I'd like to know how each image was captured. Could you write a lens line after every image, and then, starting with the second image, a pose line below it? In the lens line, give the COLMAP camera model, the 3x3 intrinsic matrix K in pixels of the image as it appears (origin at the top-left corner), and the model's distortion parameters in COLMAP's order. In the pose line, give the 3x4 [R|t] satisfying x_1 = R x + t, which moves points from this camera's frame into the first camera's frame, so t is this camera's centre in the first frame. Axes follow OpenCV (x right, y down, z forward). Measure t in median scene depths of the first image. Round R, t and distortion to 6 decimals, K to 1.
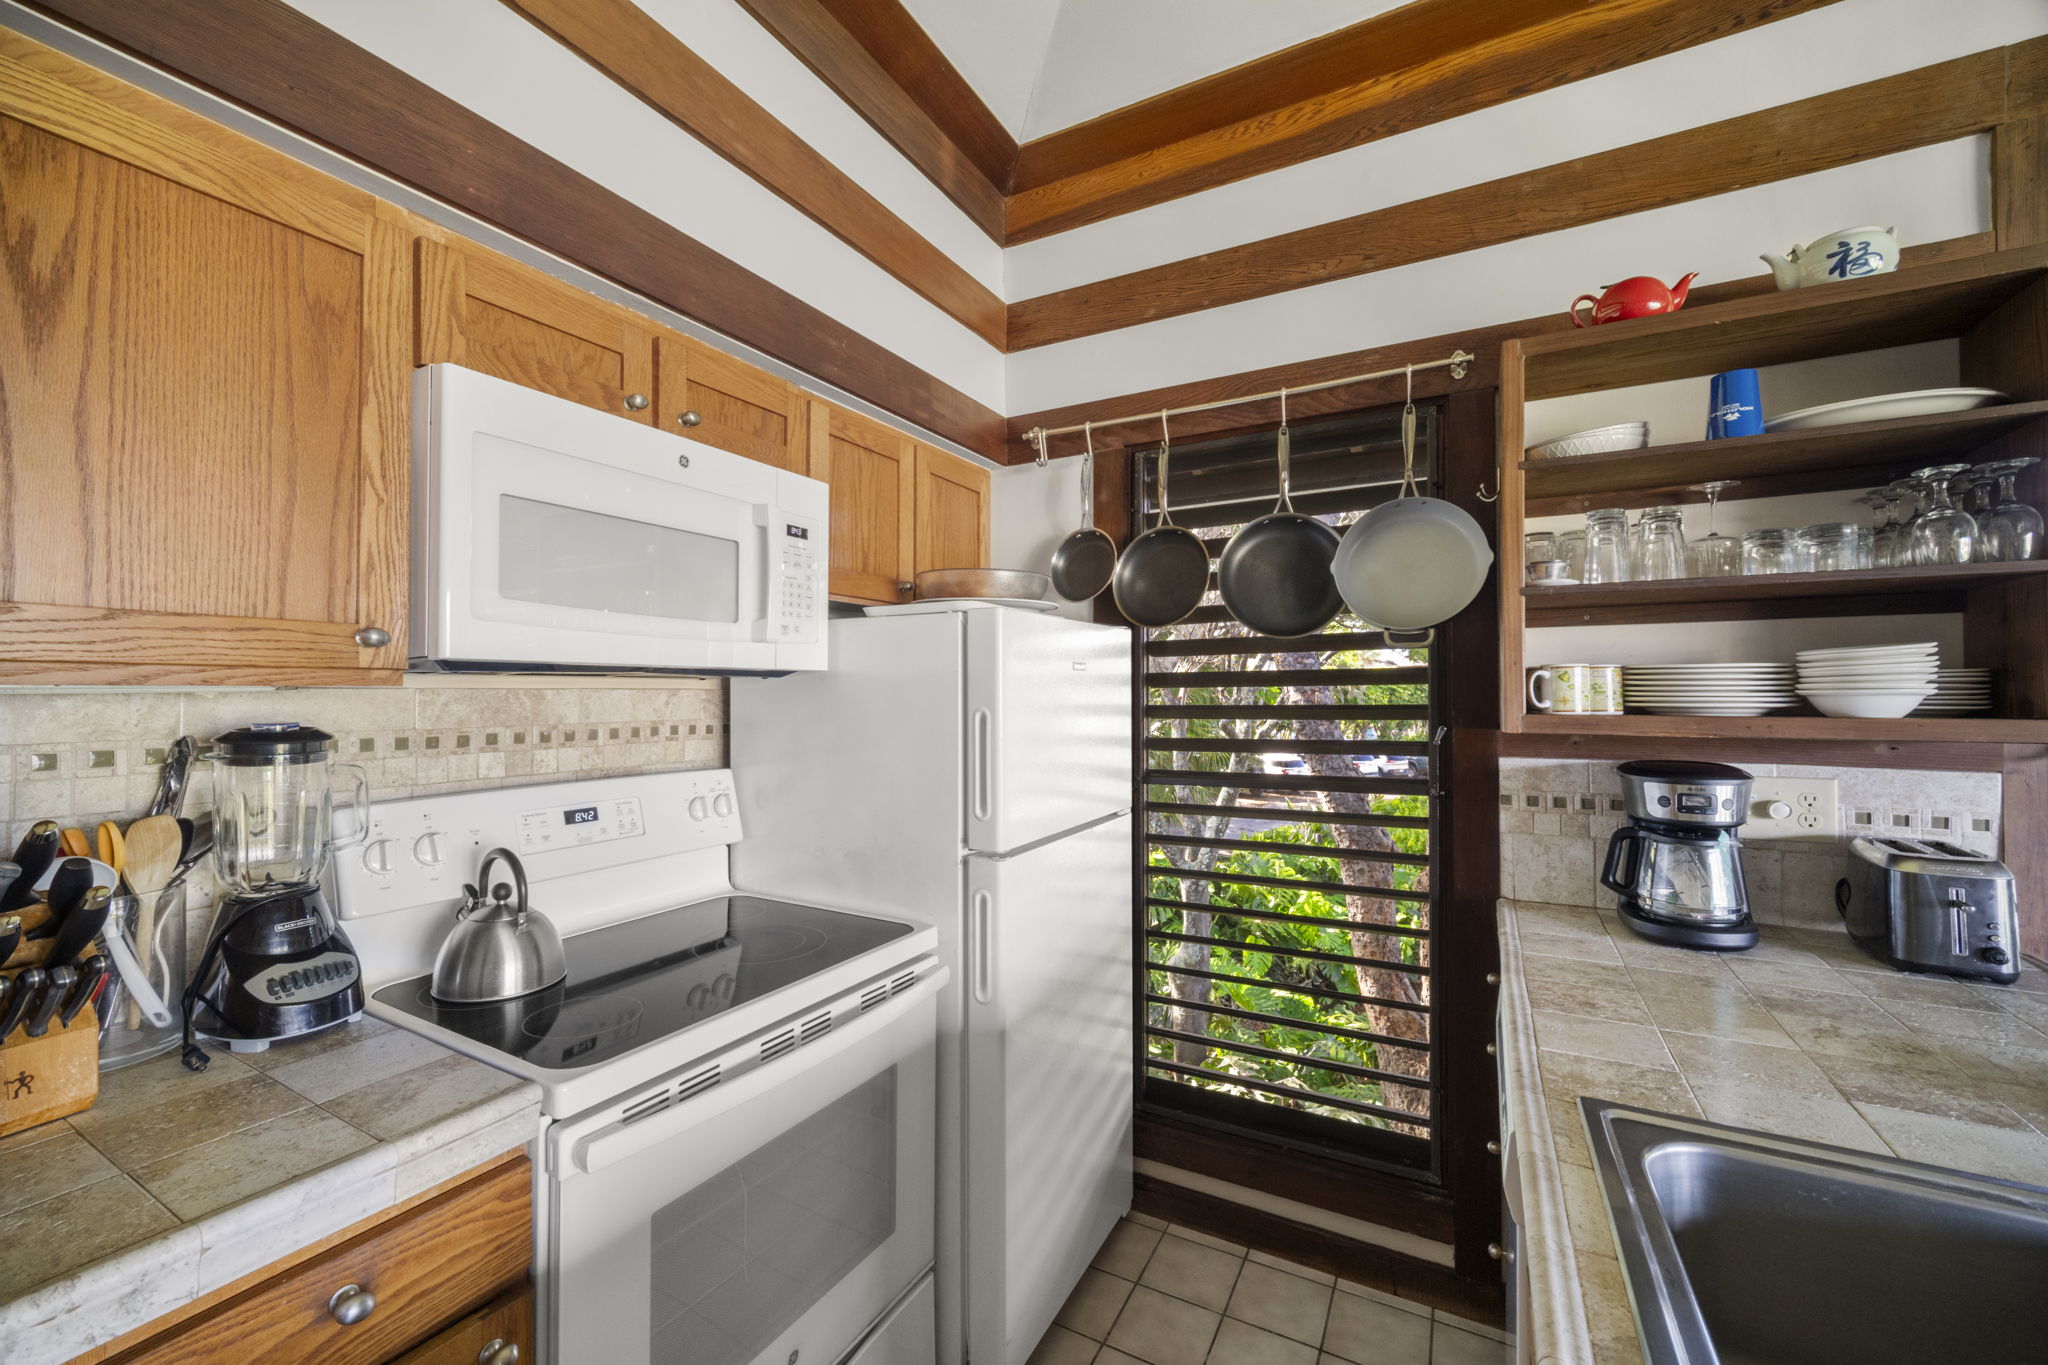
lens RADIAL K [[833.2, 0, 996.1], [0, 833.2, 680.8], [0, 0, 1]] dist [-0.005657, 0.001723]
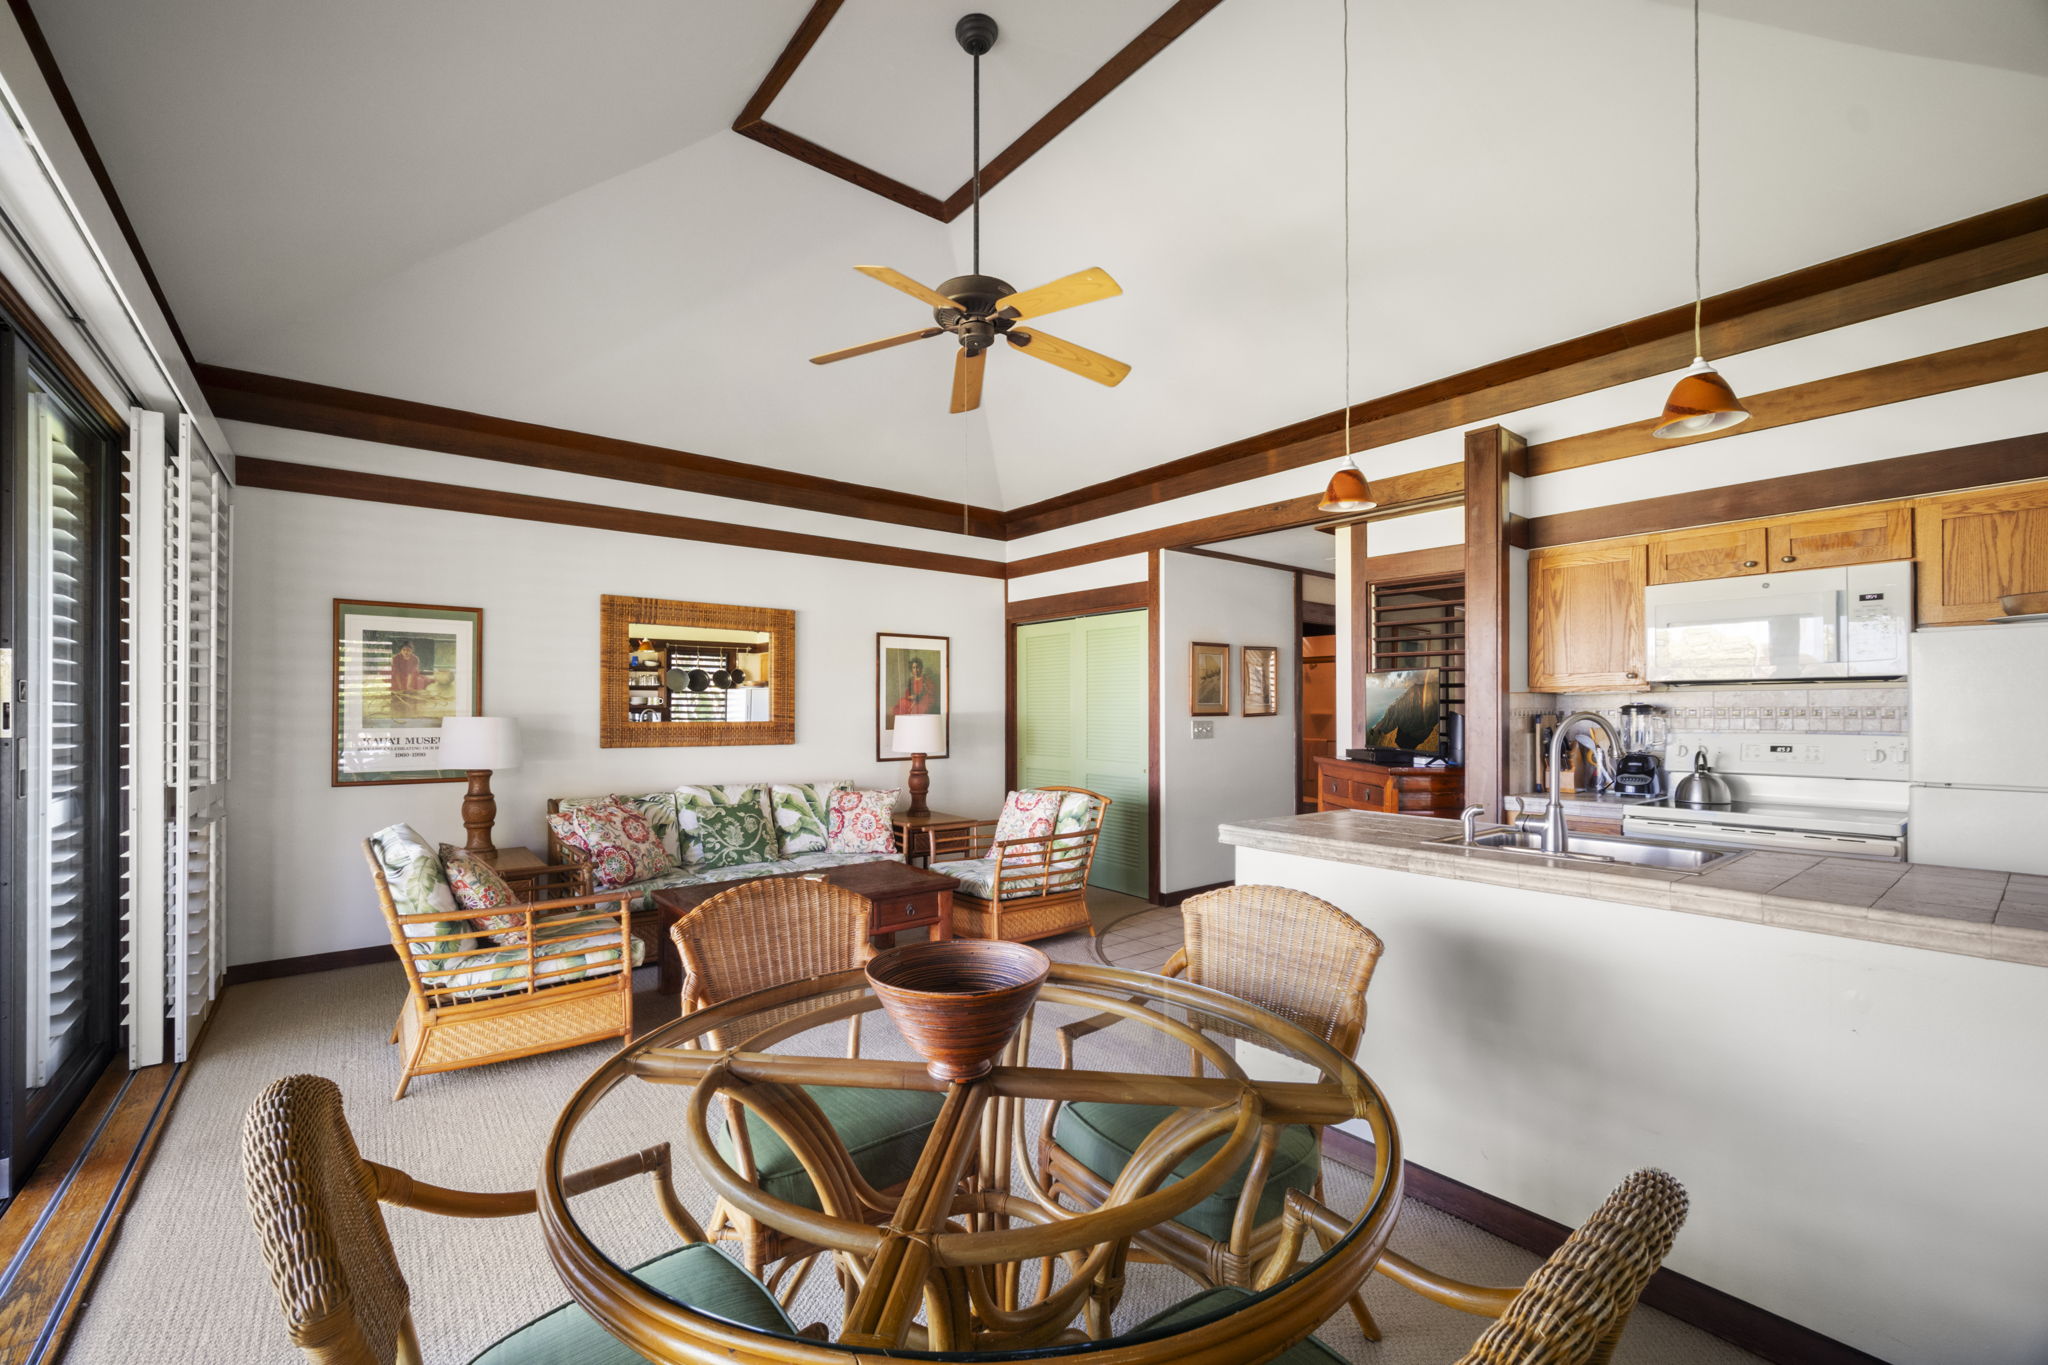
lens RADIAL K [[833.2, 0, 994.3], [0, 833.2, 711.1], [0, 0, 1]] dist [-0.005657, 0.001723]
pose [[-0.380564, -0.005878, -0.924736, 2.277270], [0.010180, 0.999893, -0.010545, 0.069134], [0.924699, -0.013427, -0.380463, -0.063280]]
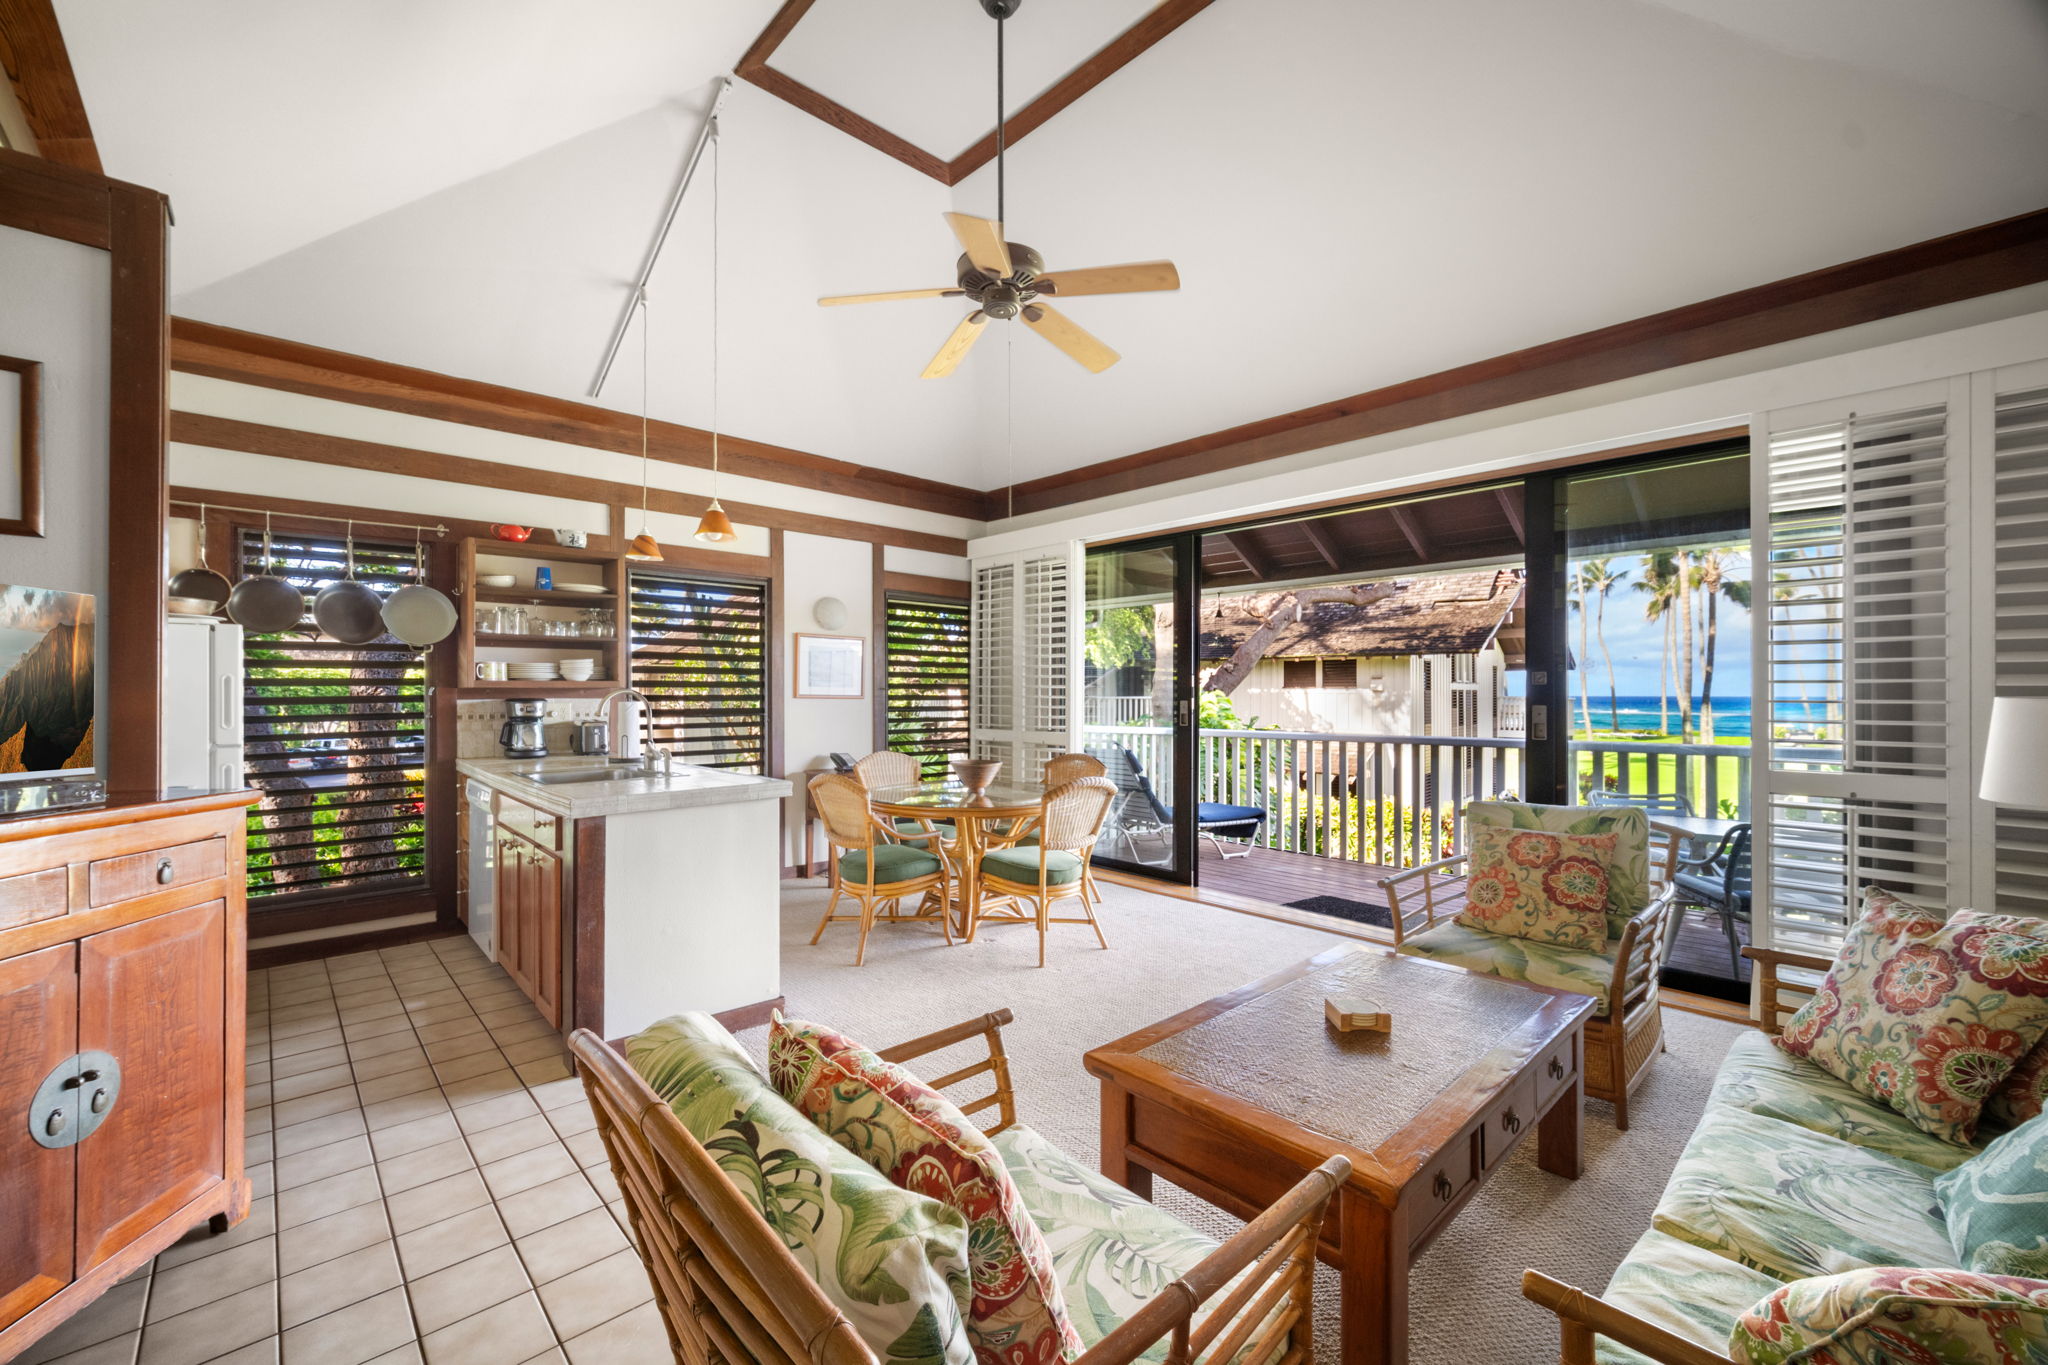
lens RADIAL K [[833.2, 0, 1016.8], [0, 833.2, 689.1], [0, 0, 1]] dist [-0.005657, 0.001723]
pose [[0.294606, 0.002801, 0.955615, -1.385651], [-0.011075, 0.999939, 0.000483, 0.048389], [-0.955555, -0.010726, 0.294619, -1.428295]]
